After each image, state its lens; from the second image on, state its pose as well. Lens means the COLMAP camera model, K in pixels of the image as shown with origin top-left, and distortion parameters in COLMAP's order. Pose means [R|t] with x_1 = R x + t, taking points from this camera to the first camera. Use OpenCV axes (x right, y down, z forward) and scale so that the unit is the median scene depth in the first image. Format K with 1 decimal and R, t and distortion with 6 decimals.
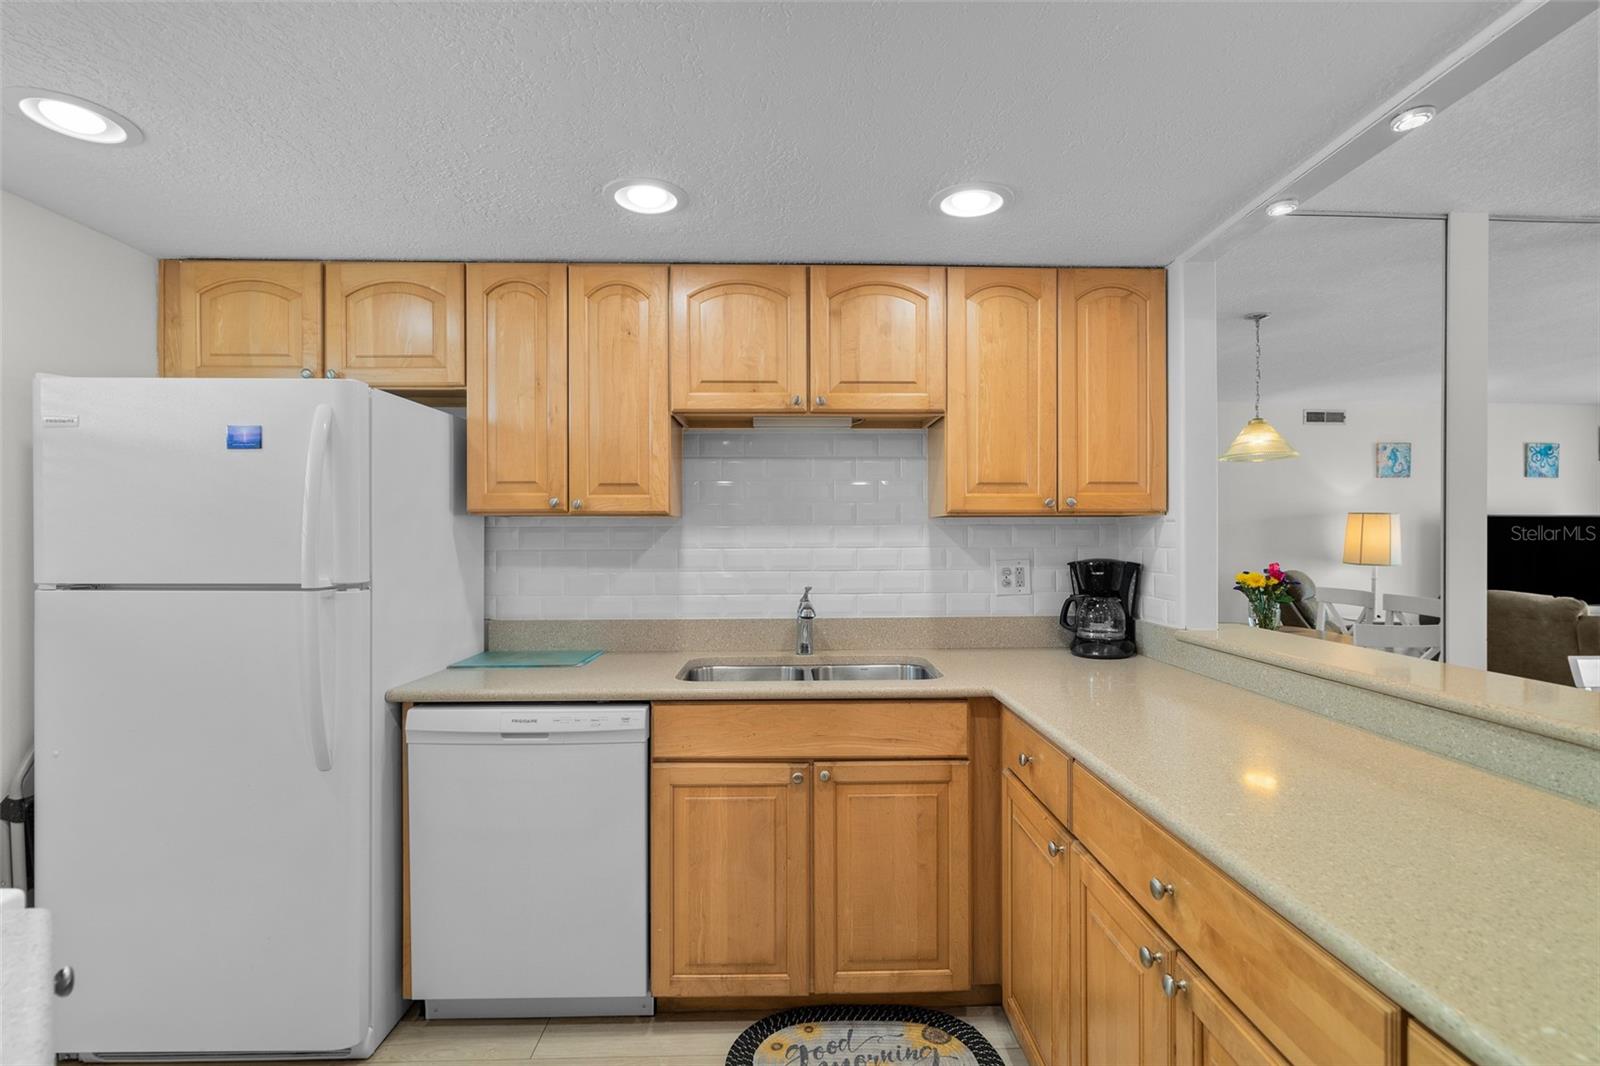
lens RADIAL K [[730.3, 0, 811.2], [0, 730.3, 535.8], [0, 0, 1]] dist [-0.005769, 0.002173]
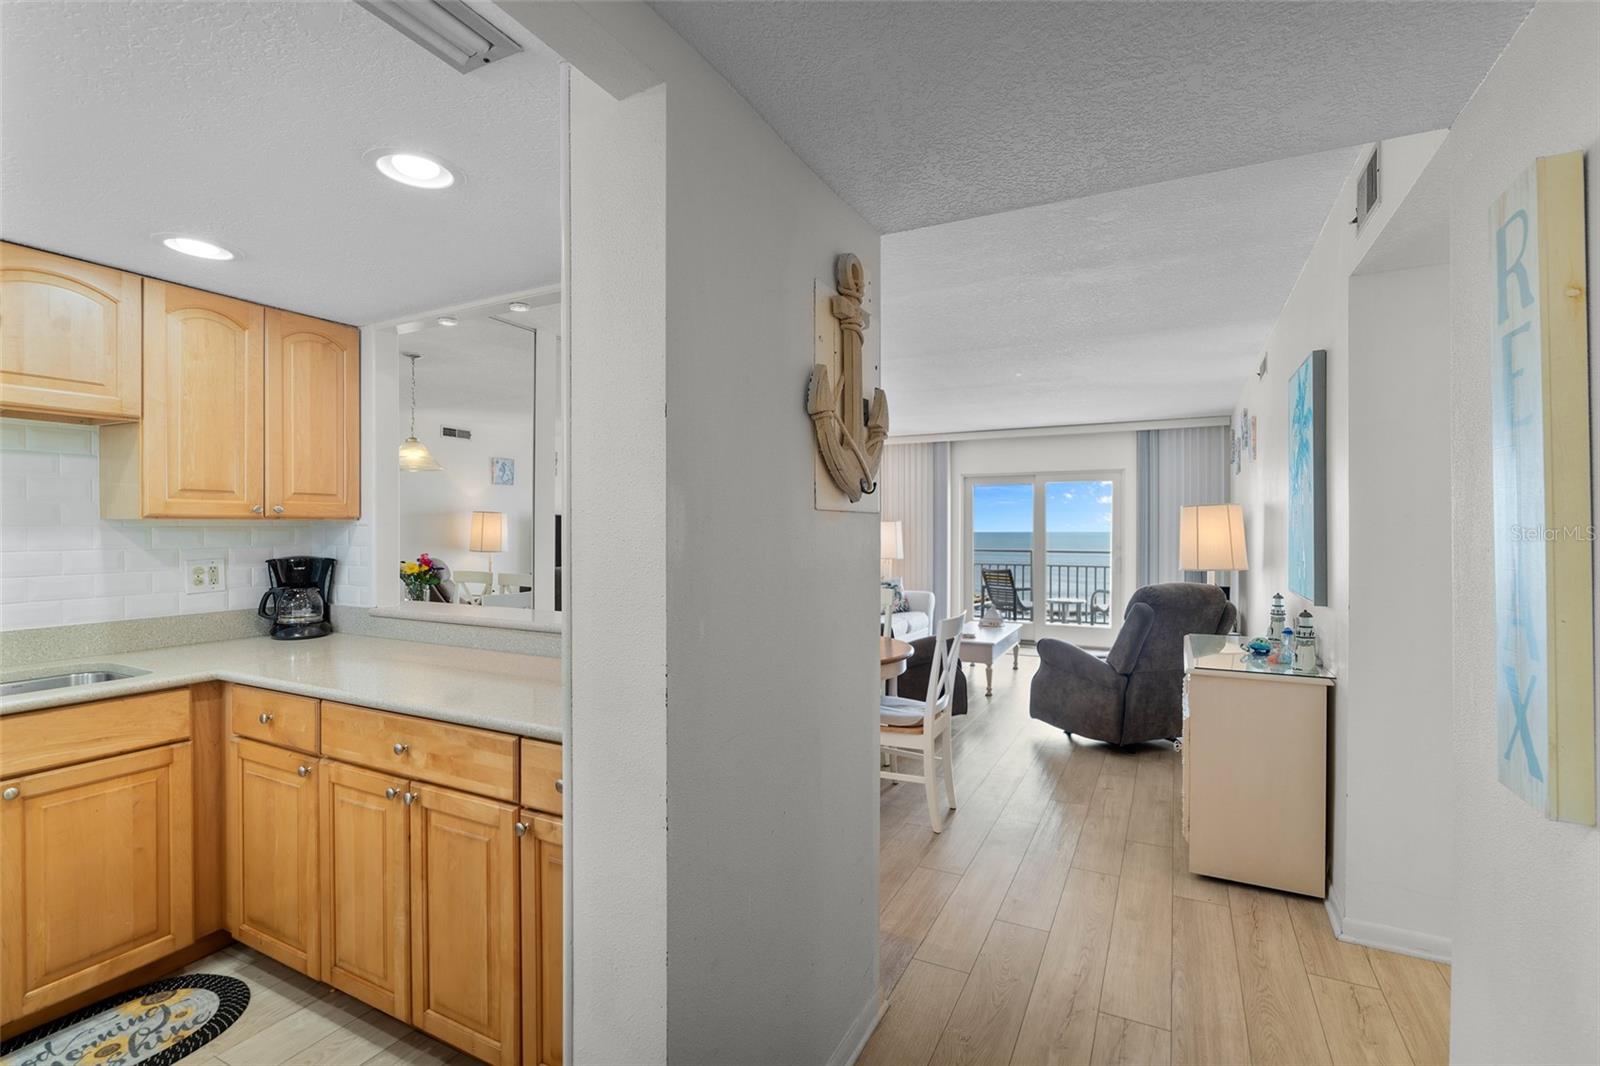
lens RADIAL K [[730.3, 0, 802.7], [0, 730.3, 533.1], [0, 0, 1]] dist [-0.005769, 0.002173]
pose [[0.481888, -0.004974, 0.876219, -0.243621], [-0.005633, 0.999946, 0.008774, -0.020271], [-0.876215, -0.009164, 0.481833, -0.282662]]
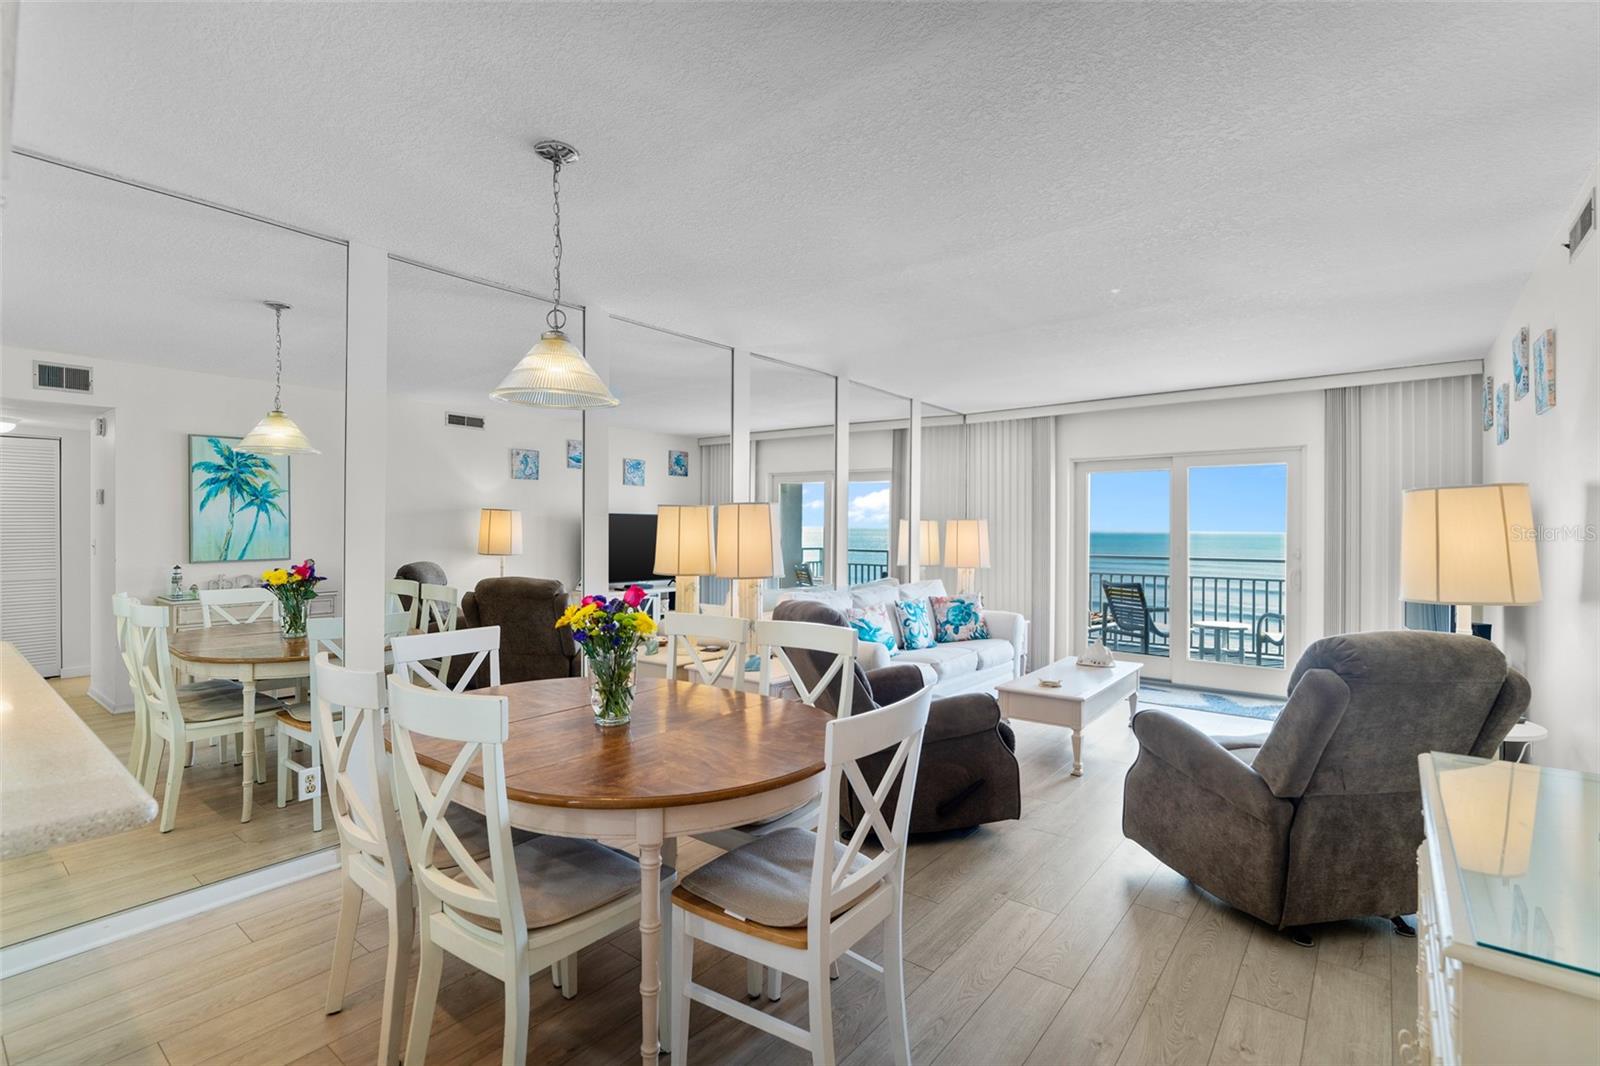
lens RADIAL K [[730.3, 0, 804.8], [0, 730.3, 530.4], [0, 0, 1]] dist [-0.005769, 0.002173]
pose [[0.646183, 0.000509, 0.763182, 0.515971], [-0.006313, 0.999969, 0.004678, -0.017612], [-0.763156, -0.007841, 0.646167, -0.249885]]
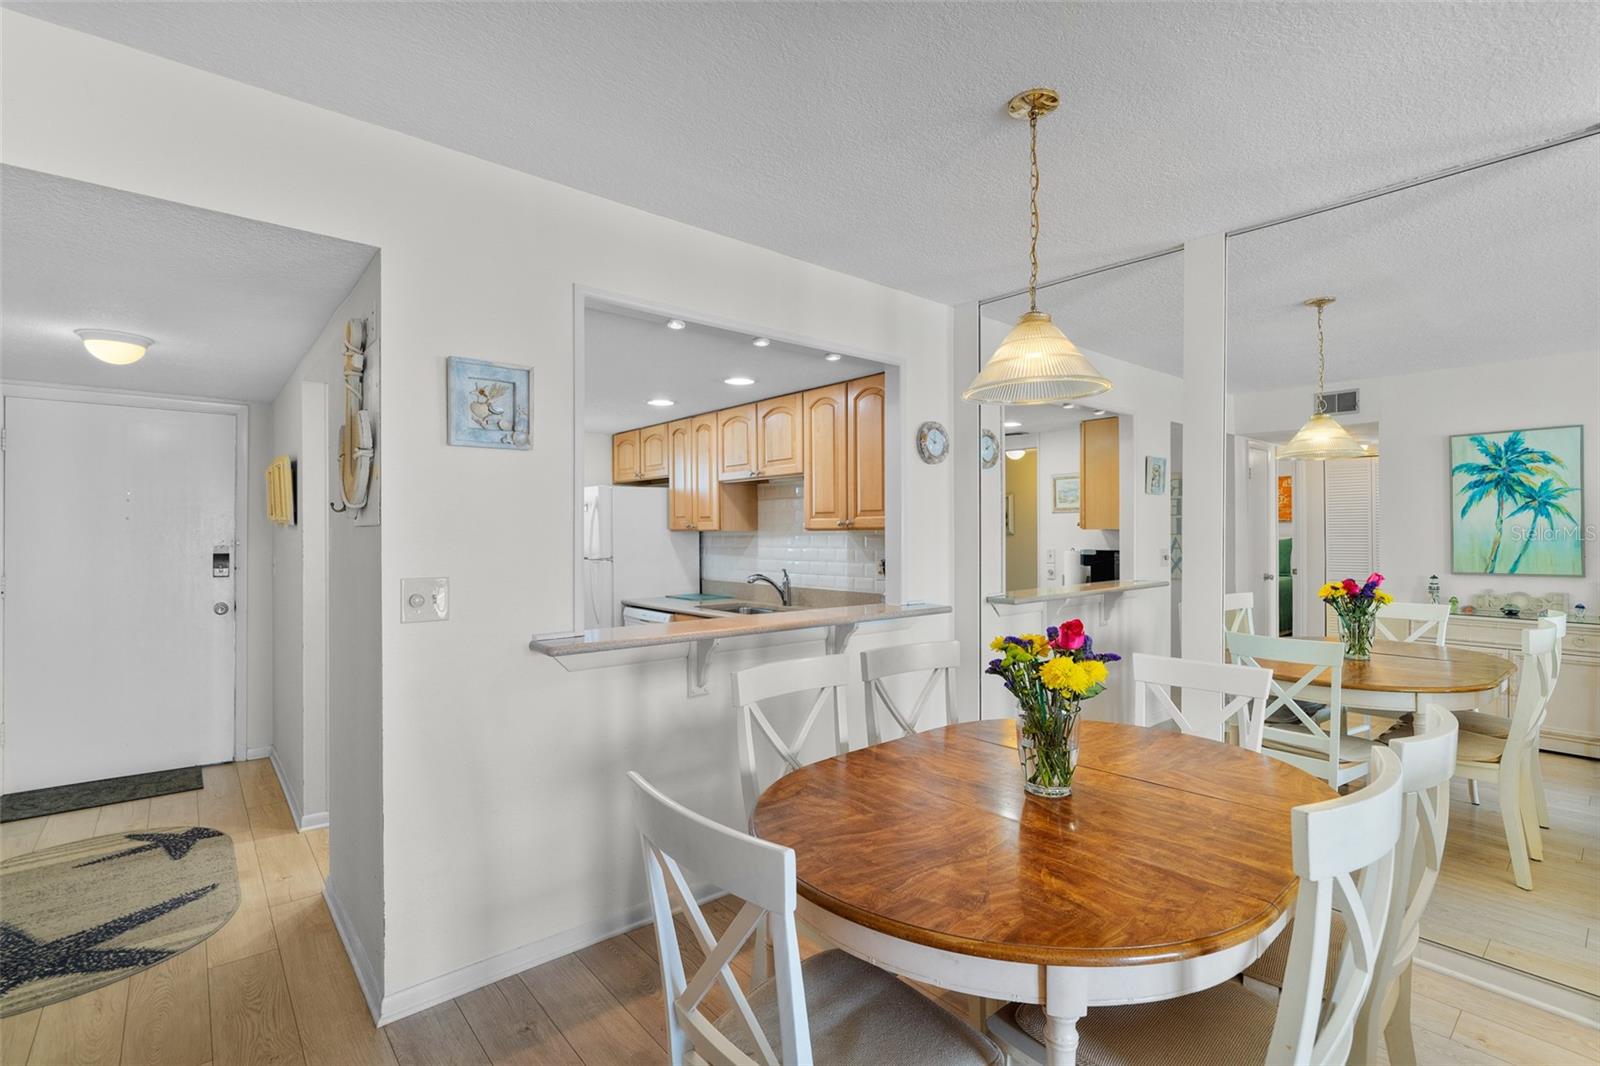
lens RADIAL K [[730.3, 0, 804.8], [0, 730.3, 531.3], [0, 0, 1]] dist [-0.005769, 0.002173]
pose [[0.627456, -0.000959, -0.778652, 1.446659], [0.003861, 0.999991, 0.001880, -0.027538], [0.778643, -0.004186, 0.627454, -0.110068]]
